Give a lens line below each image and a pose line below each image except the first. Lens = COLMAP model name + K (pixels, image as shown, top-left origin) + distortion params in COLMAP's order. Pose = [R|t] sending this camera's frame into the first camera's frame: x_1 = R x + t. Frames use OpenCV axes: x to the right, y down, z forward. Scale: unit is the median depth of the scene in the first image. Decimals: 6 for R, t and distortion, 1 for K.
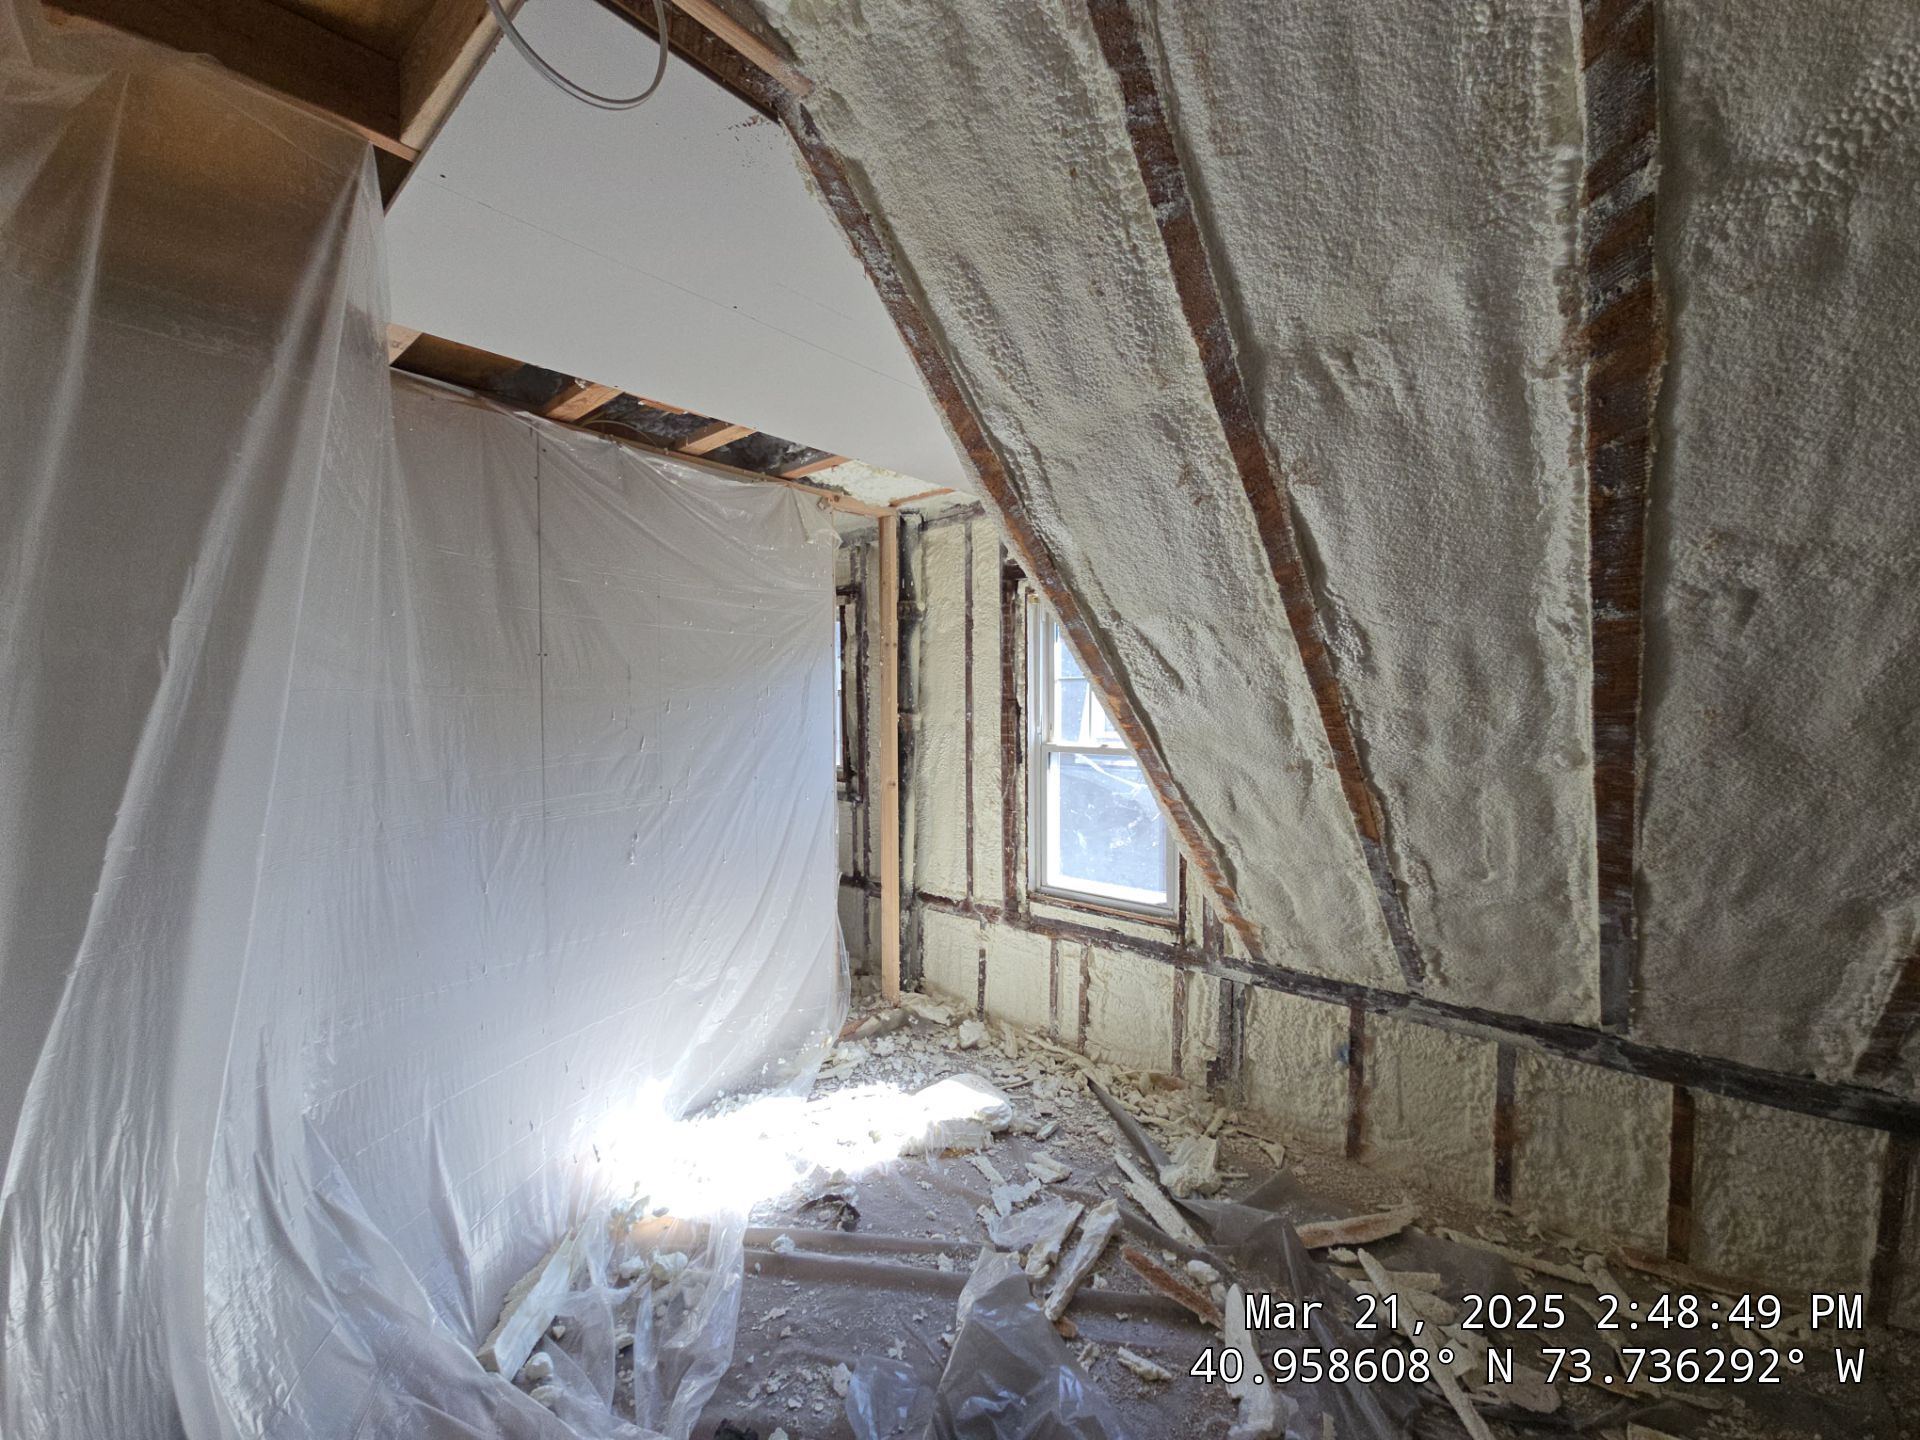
lens RADIAL K [[776.0, 0, 948.8], [0, 776.0, 730.4], [0, 0, 1]] dist [0.008533, -0.006399]
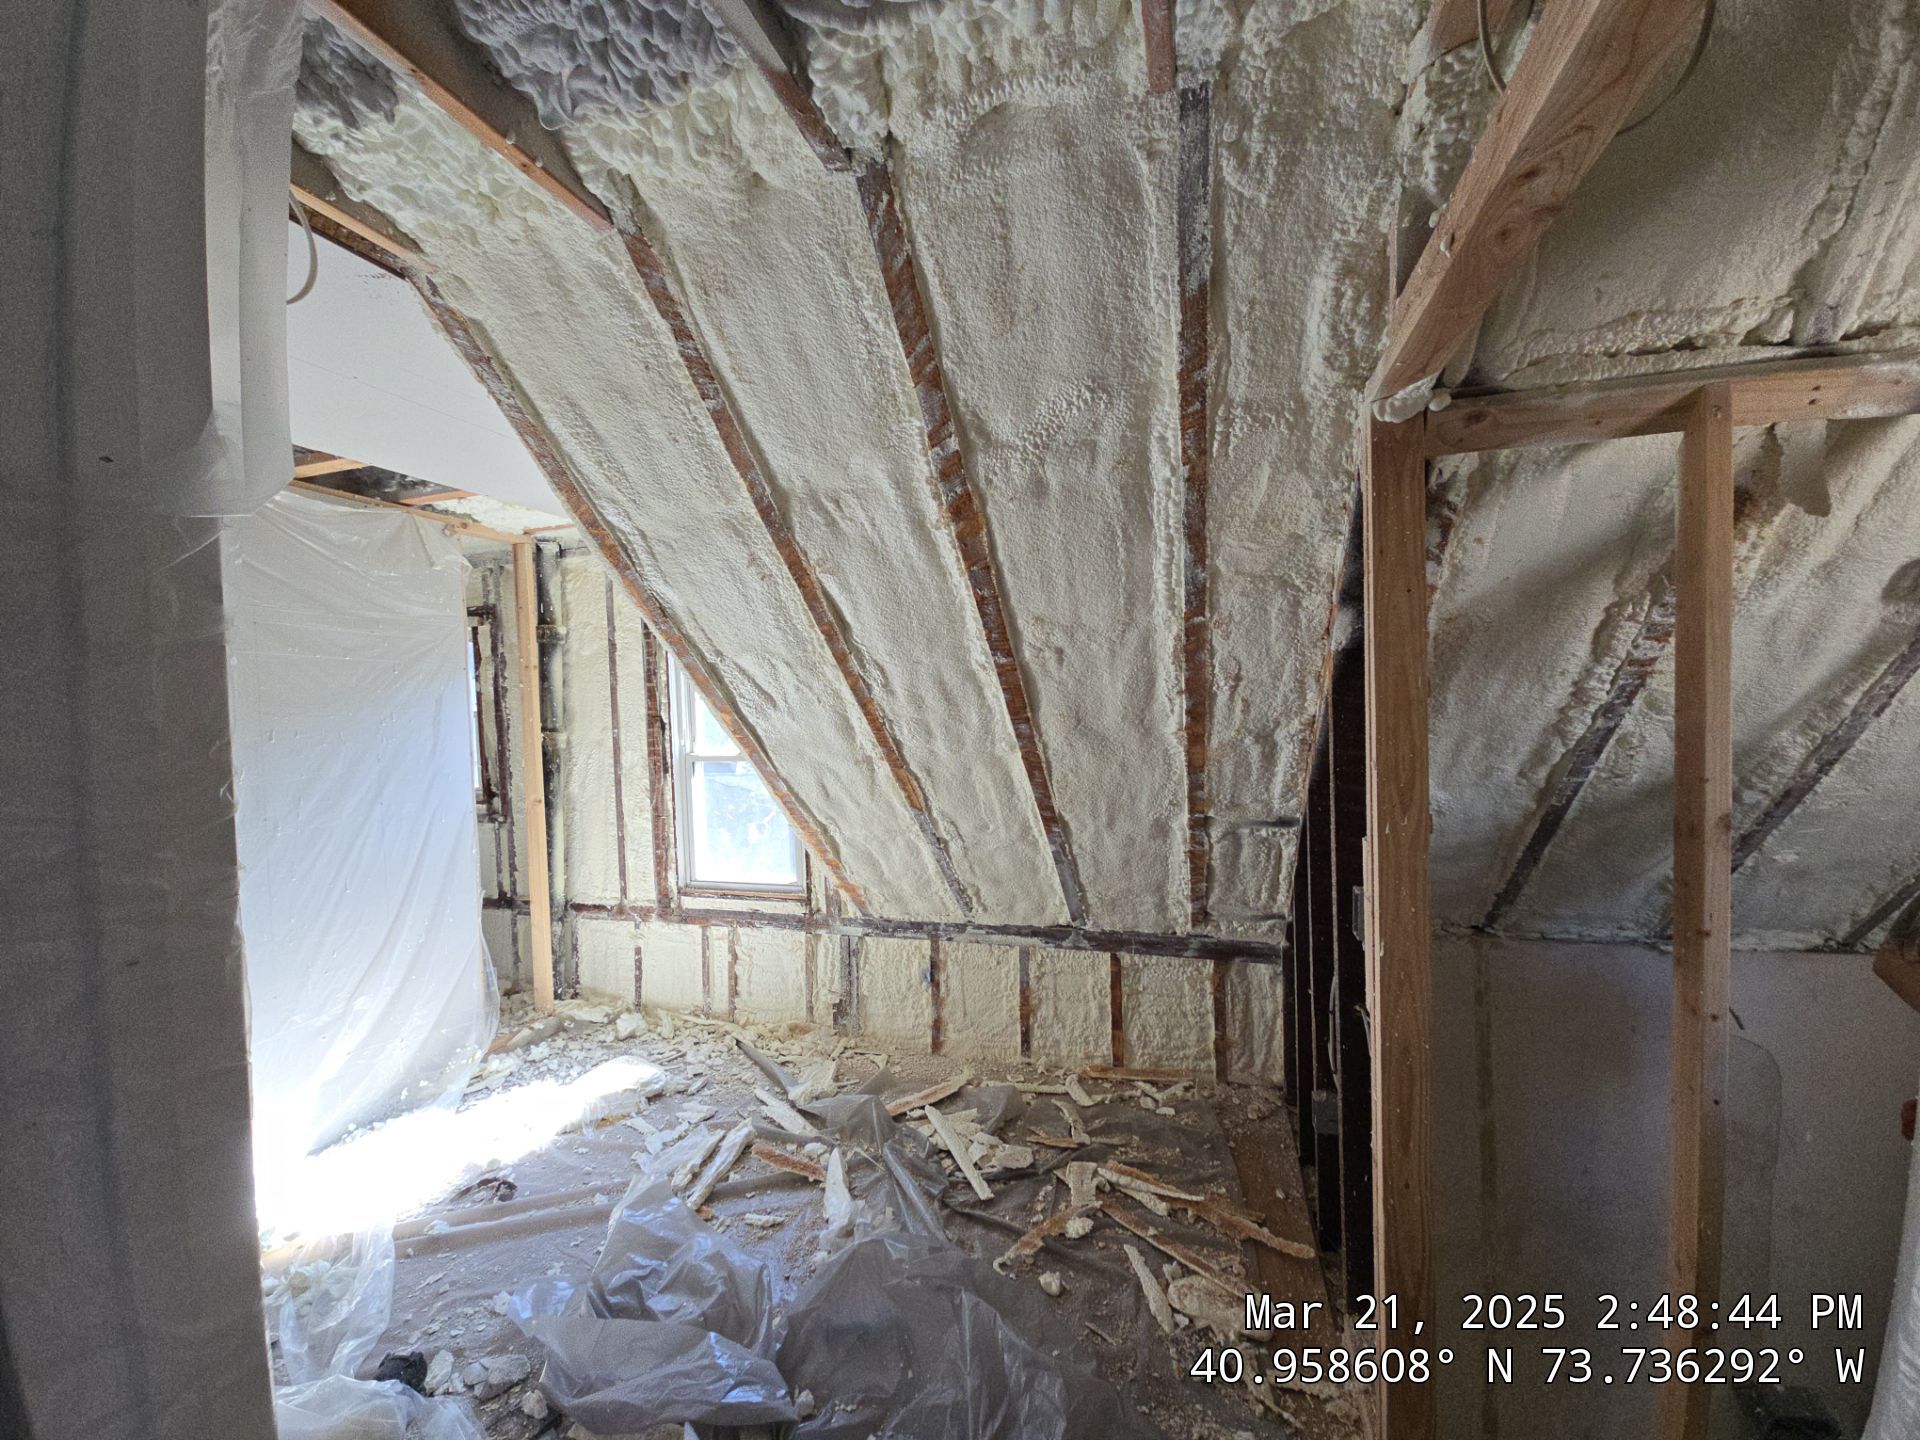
lens RADIAL K [[776.0, 0, 948.8], [0, 776.0, 730.4], [0, 0, 1]] dist [0.008533, -0.006399]
pose [[0.916952, -0.037507, 0.397231, 0.031253], [0.042727, 0.999078, -0.004296, 0.003879], [-0.396704, 0.020912, 0.917709, -0.250868]]
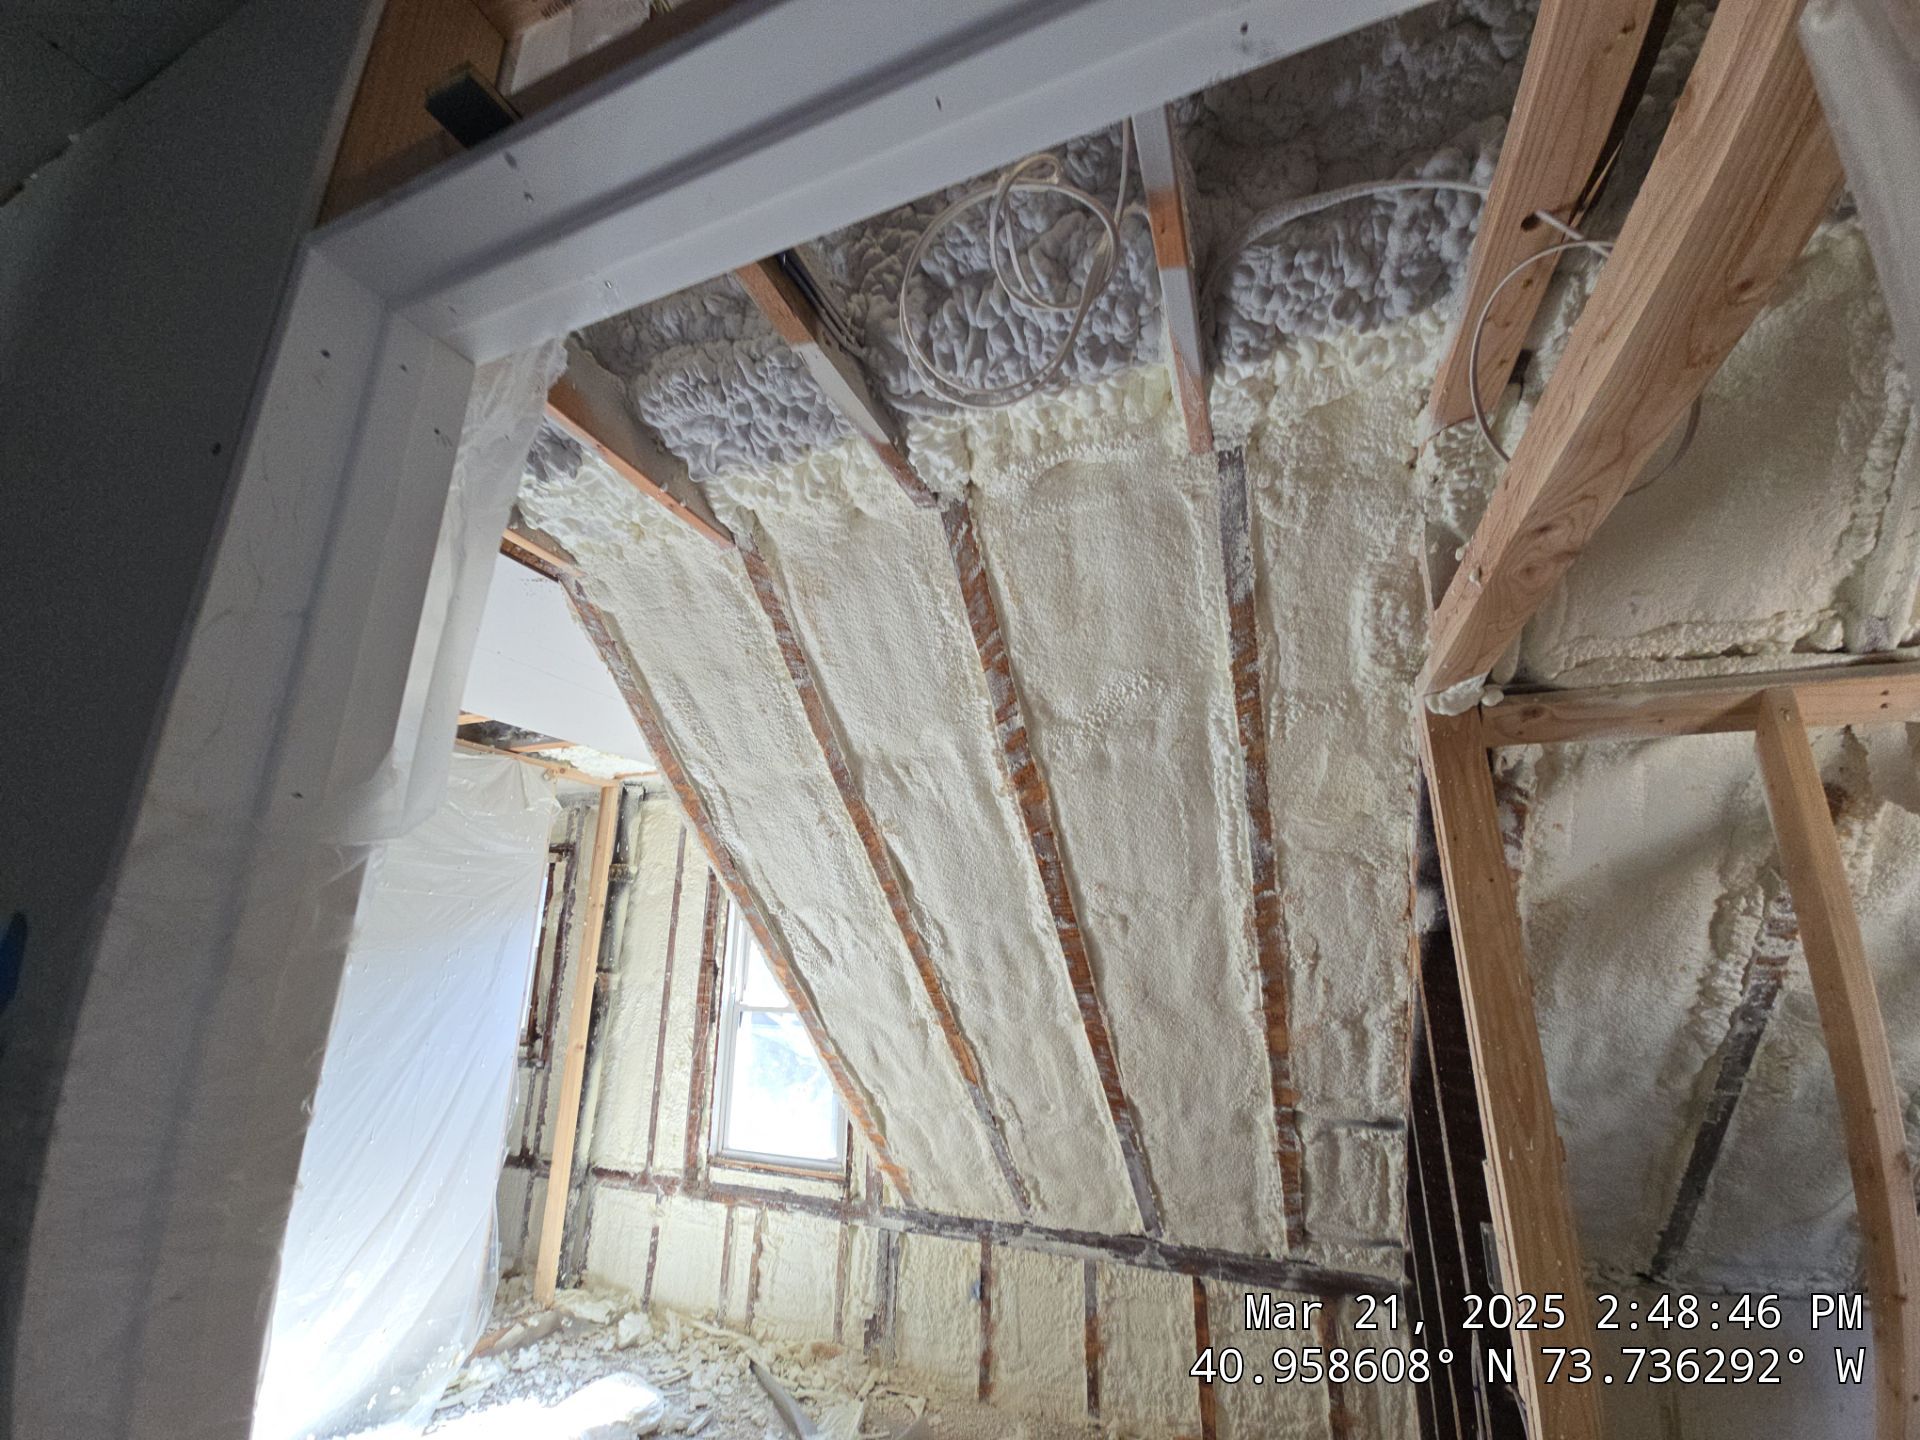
lens RADIAL K [[775.8, 0, 949.1], [0, 775.8, 730.4], [0, 0, 1]] dist [0.005220, -0.002829]
pose [[0.942822, 0.102932, 0.317003, 0.024424], [-0.000500, 0.951552, -0.307486, -0.016947], [-0.333295, 0.289746, 0.897196, -0.259230]]
